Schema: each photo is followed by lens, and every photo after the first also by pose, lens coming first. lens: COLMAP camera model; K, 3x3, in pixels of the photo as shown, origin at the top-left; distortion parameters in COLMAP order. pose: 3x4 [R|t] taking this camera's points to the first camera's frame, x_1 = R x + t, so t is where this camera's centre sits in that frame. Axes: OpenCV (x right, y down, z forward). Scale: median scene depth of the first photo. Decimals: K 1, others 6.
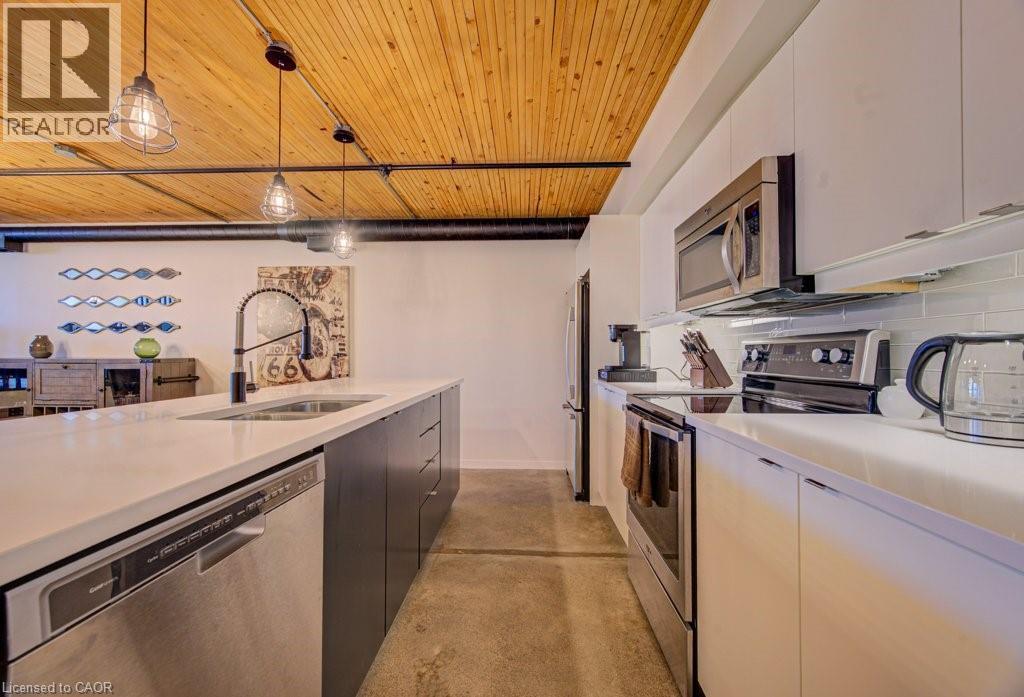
lens RADIAL K [[408.2, 0, 509.3], [0, 408.2, 349.5], [0, 0, 1]] dist [-0.000123, -0.000153]
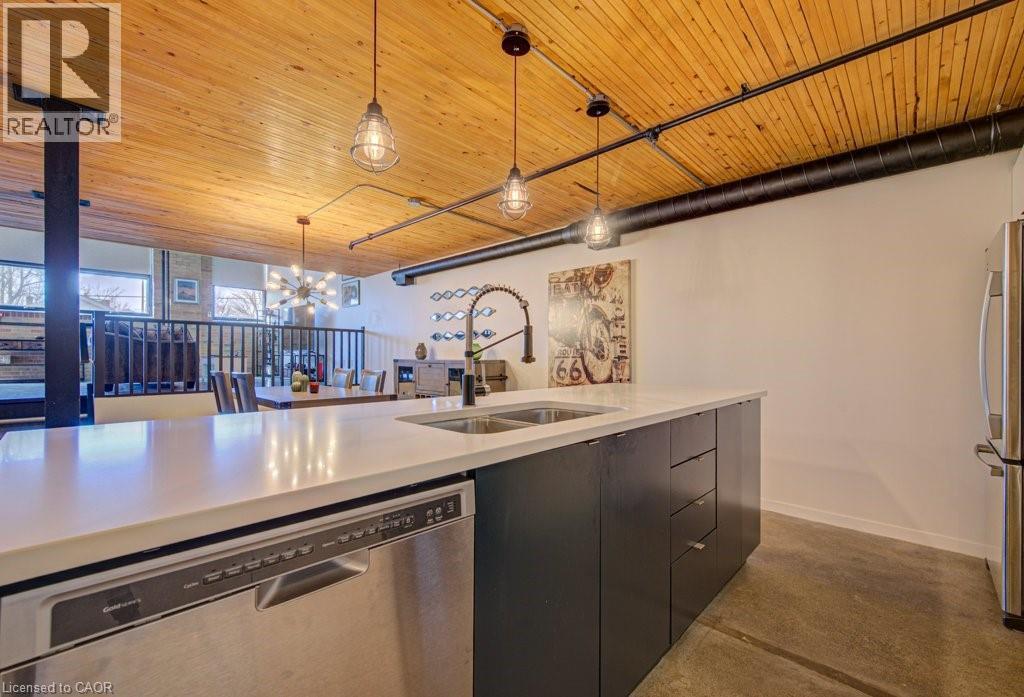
lens RADIAL K [[428.7, 0, 505.4], [0, 428.7, 356.6], [0, 0, 1]] dist [0.001279, -0.000264]
pose [[0.745186, 0.001043, -0.666856, 0.043602], [0.006428, 0.999941, 0.008748, 0.001087], [0.666826, -0.010805, 0.745135, 0.122509]]
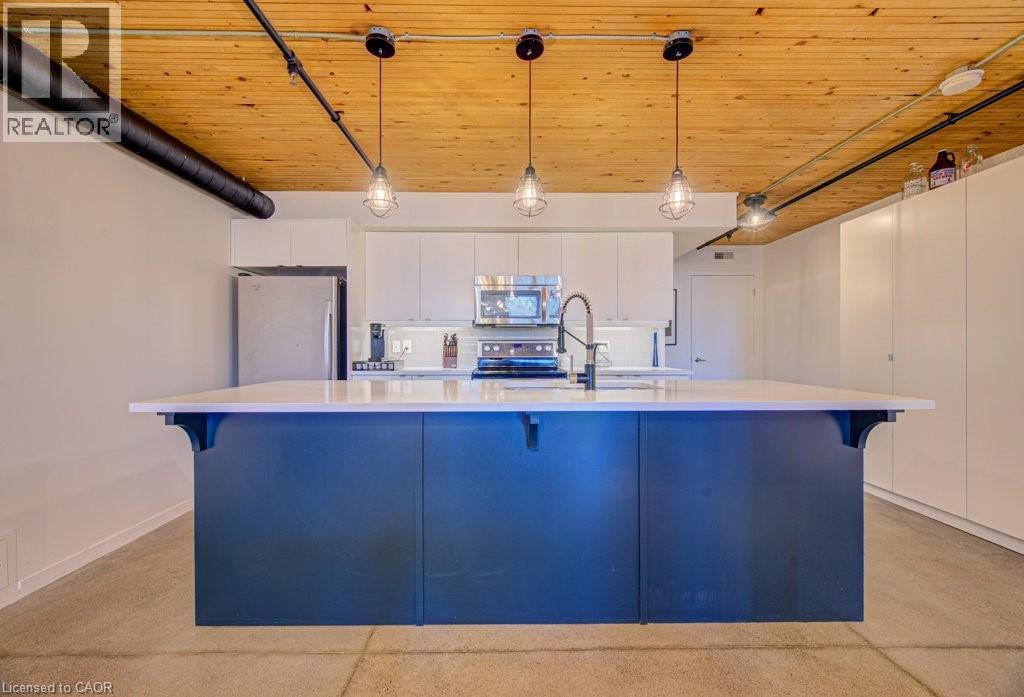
lens RADIAL K [[408.2, 0, 509.3], [0, 408.2, 349.5], [0, 0, 1]] dist [-0.000123, -0.000153]
pose [[-0.049212, -0.005831, 0.998771, -0.798882], [-0.009536, 0.999940, 0.005368, 0.004392], [-0.998743, -0.009260, -0.049264, 0.564563]]
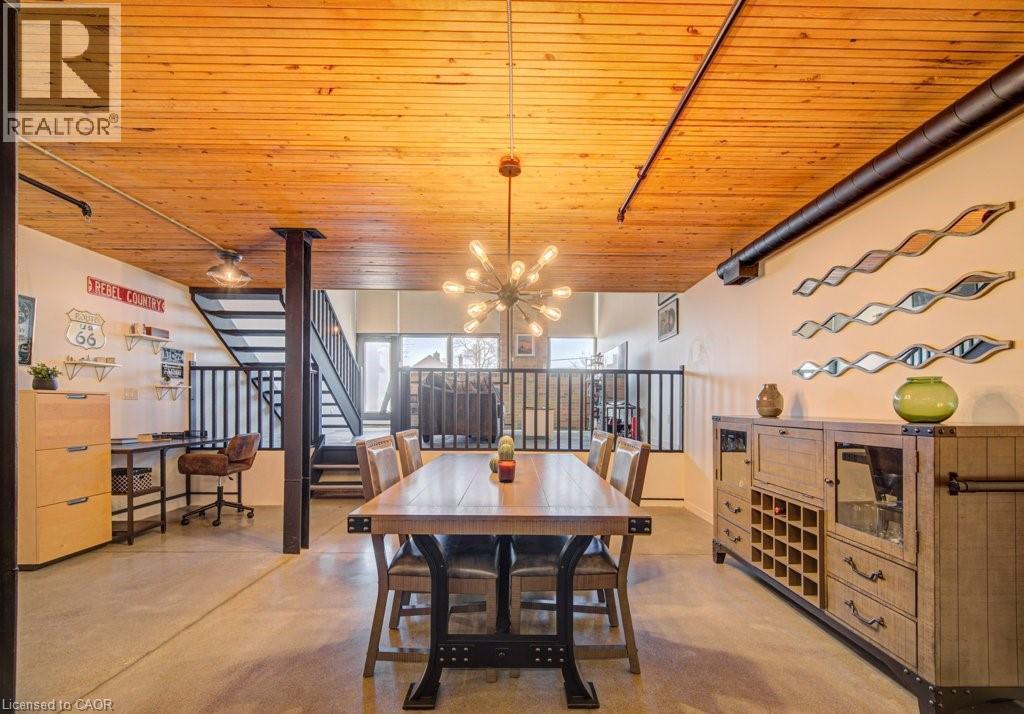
lens RADIAL K [[421.6, 0, 518.5], [0, 421.6, 406.5], [0, 0, 1]] dist [-0.000419, -0.000369]
pose [[0.050752, -0.001632, -0.998710, -0.527106], [0.005246, 0.999985, -0.001368, 0.002618], [0.998697, -0.005170, 0.050760, 0.625501]]
